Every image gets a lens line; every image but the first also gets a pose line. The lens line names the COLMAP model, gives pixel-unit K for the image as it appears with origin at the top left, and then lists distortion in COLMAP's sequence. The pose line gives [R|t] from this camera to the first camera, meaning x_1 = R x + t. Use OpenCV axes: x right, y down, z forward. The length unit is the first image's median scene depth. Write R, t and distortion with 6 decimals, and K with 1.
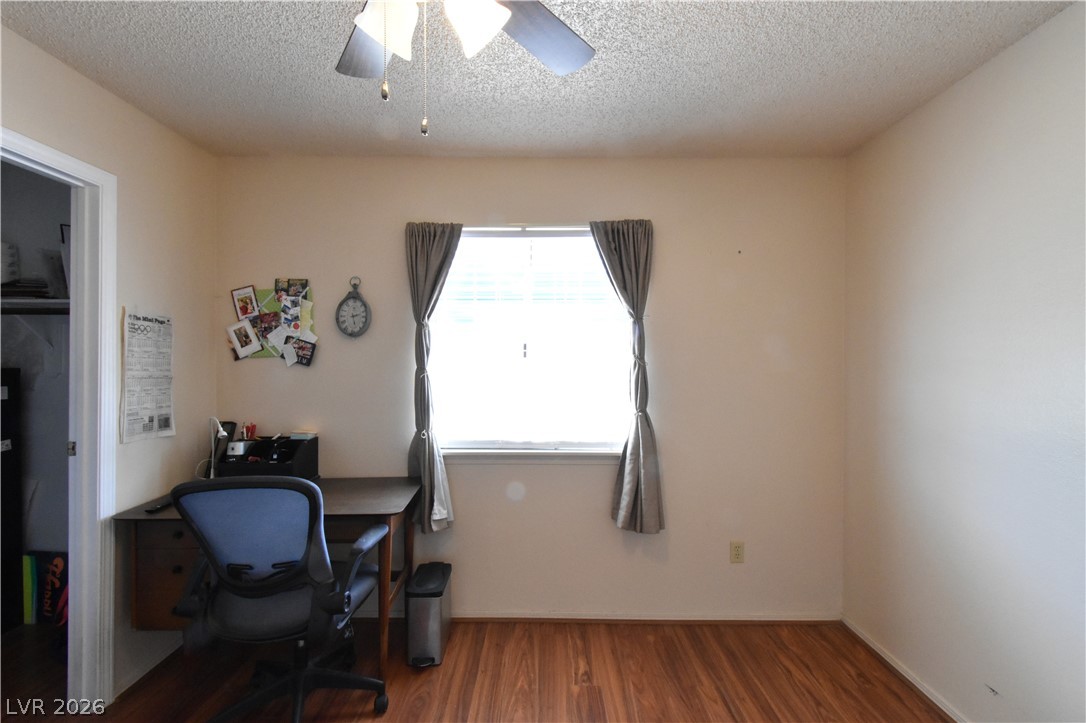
lens RADIAL K [[492.9, 0, 543.0], [0, 492.9, 363.2], [0, 0, 1]] dist [0.001307, -0.000213]
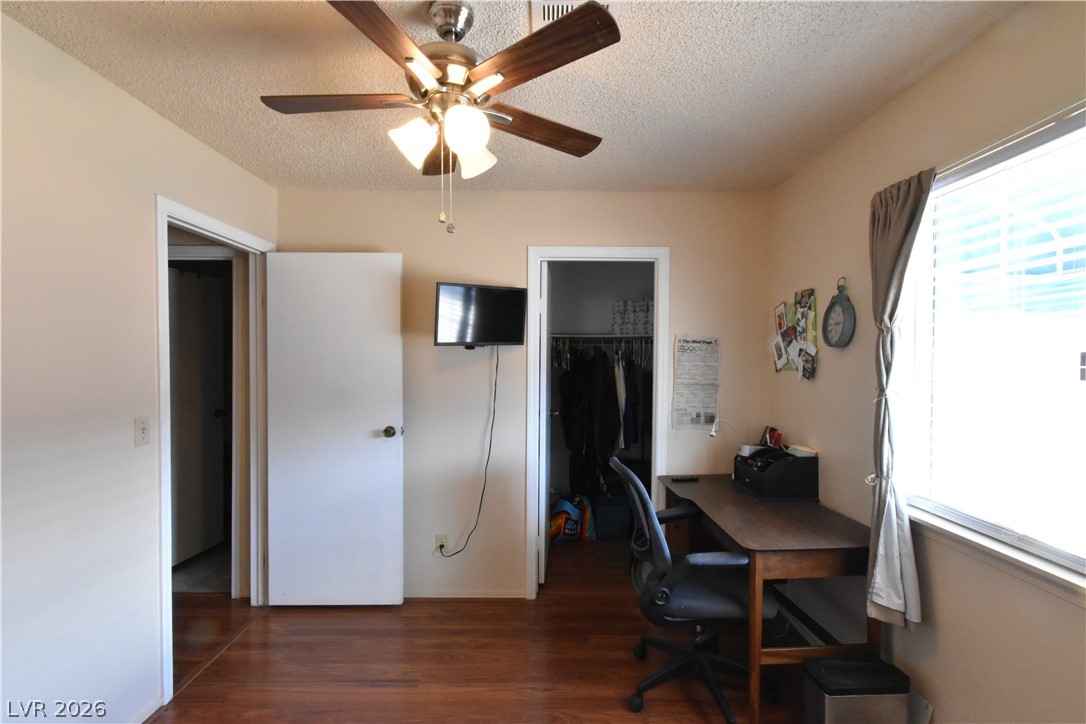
lens RADIAL K [[492.9, 0, 543.0], [0, 492.9, 363.7], [0, 0, 1]] dist [0.001307, -0.000213]
pose [[-0.018462, 0.008517, -0.999793, 0.480913], [-0.002041, 0.999961, 0.008556, -0.032624], [0.999827, 0.002198, -0.018444, 0.505224]]
